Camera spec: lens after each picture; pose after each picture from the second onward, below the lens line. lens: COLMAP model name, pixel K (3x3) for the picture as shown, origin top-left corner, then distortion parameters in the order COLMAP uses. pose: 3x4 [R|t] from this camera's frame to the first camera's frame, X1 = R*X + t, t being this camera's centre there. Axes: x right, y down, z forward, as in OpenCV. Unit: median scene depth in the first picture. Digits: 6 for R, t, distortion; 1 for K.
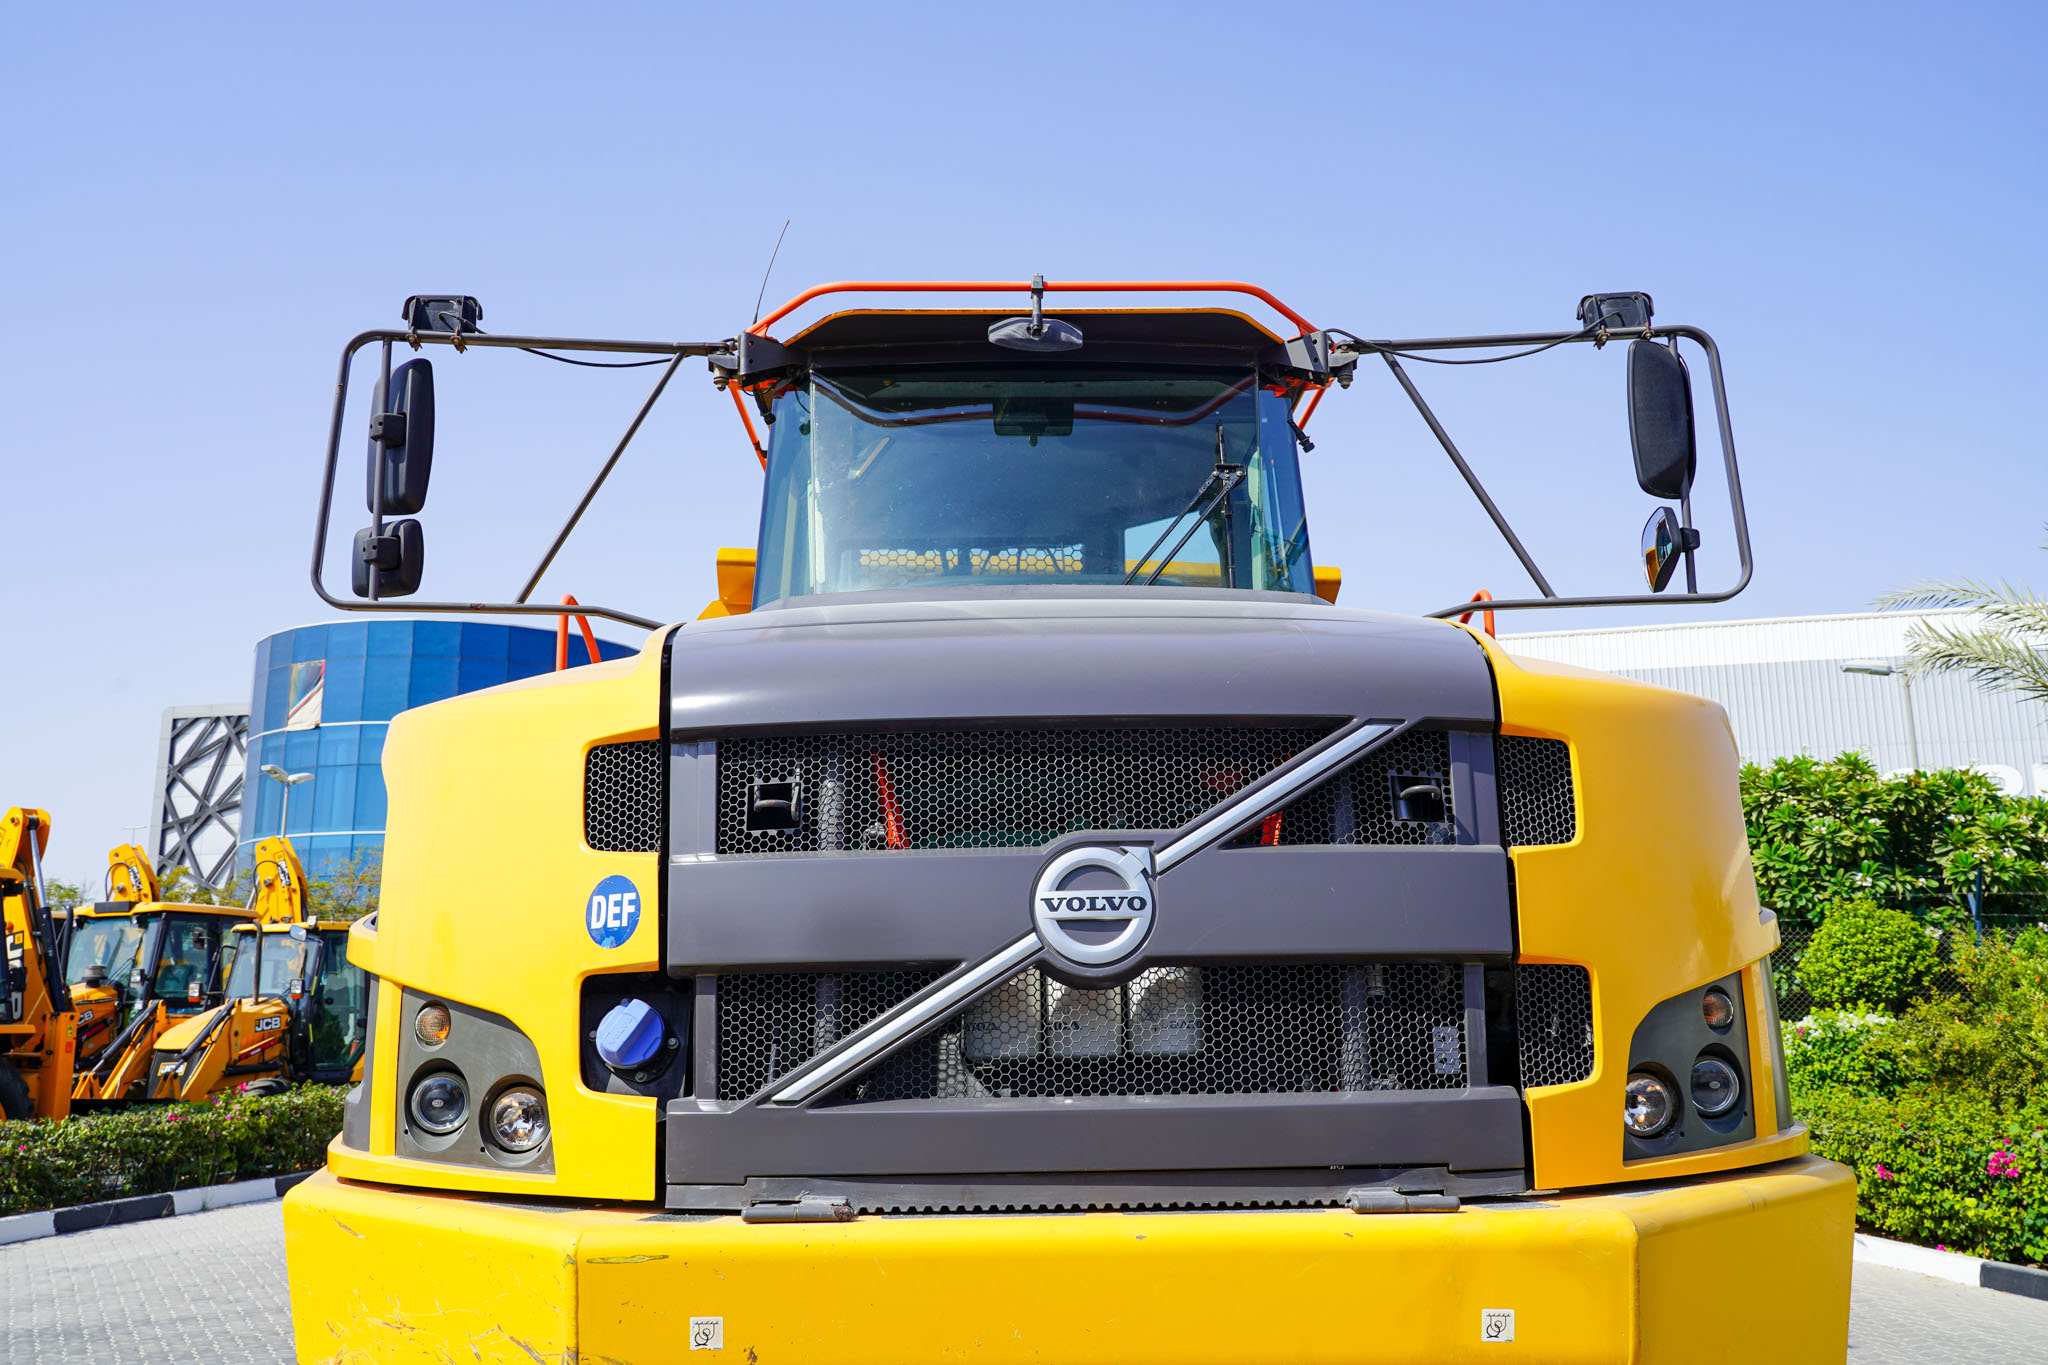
lens RADIAL K [[1731.3, 0, 1026.3], [0, 1731.3, 677.9], [0, 0, 1]] dist [0.002295, 0.011343]
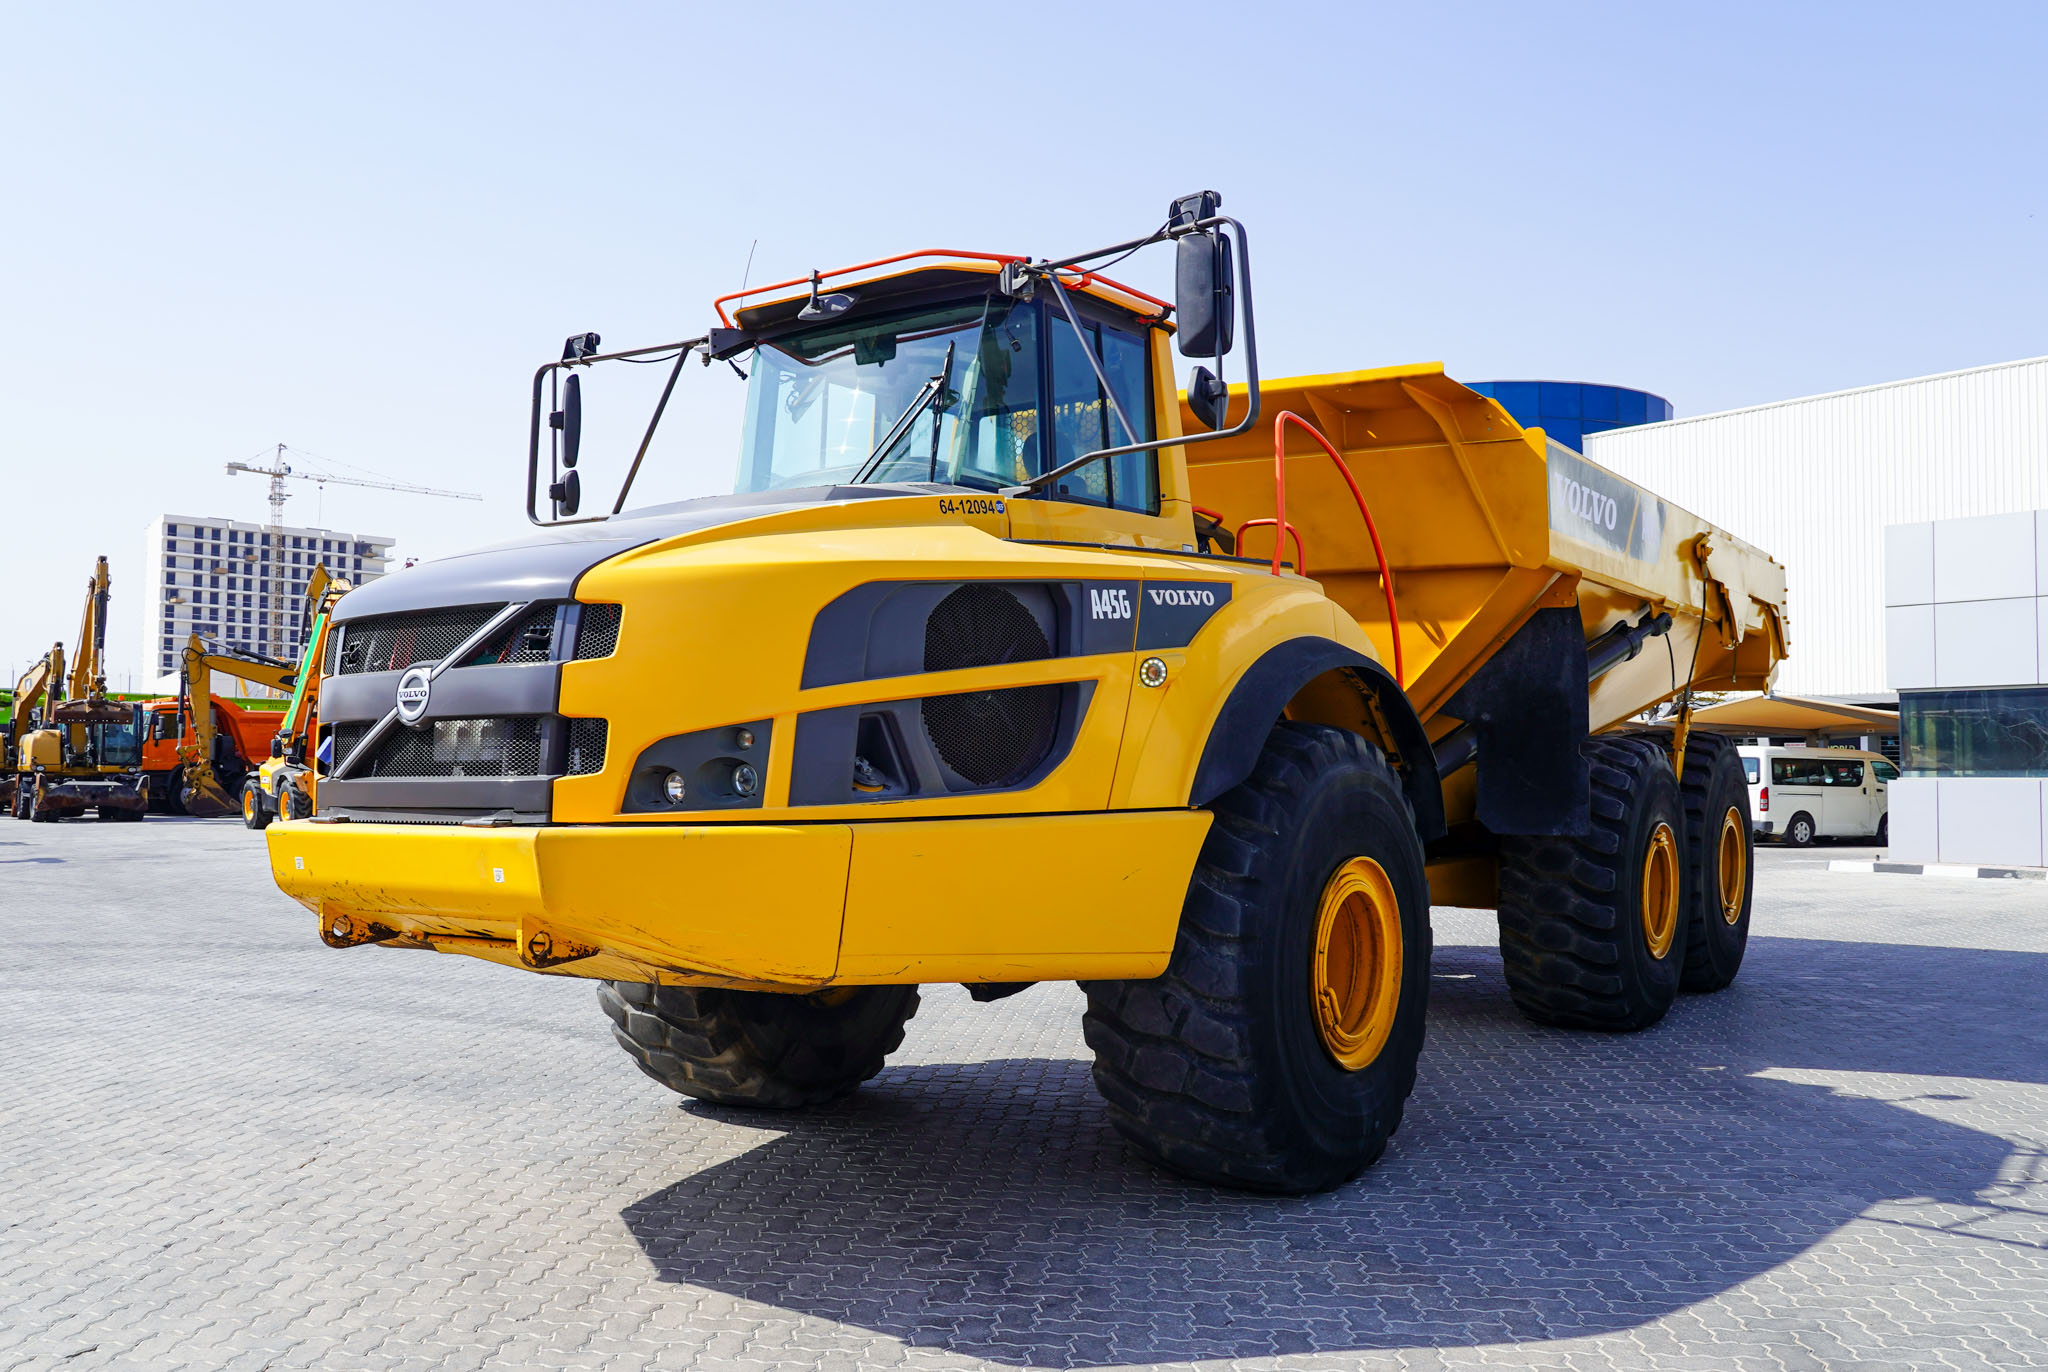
lens RADIAL K [[1742.2, 0, 956.8], [0, 1742.2, 707.2], [0, 0, 1]] dist [-0.043314, 0.000999]
pose [[0.790393, -0.015955, -0.612393, 0.993953], [0.114257, 0.985959, 0.121780, -0.024018], [0.601851, -0.166224, 0.781118, -0.175866]]
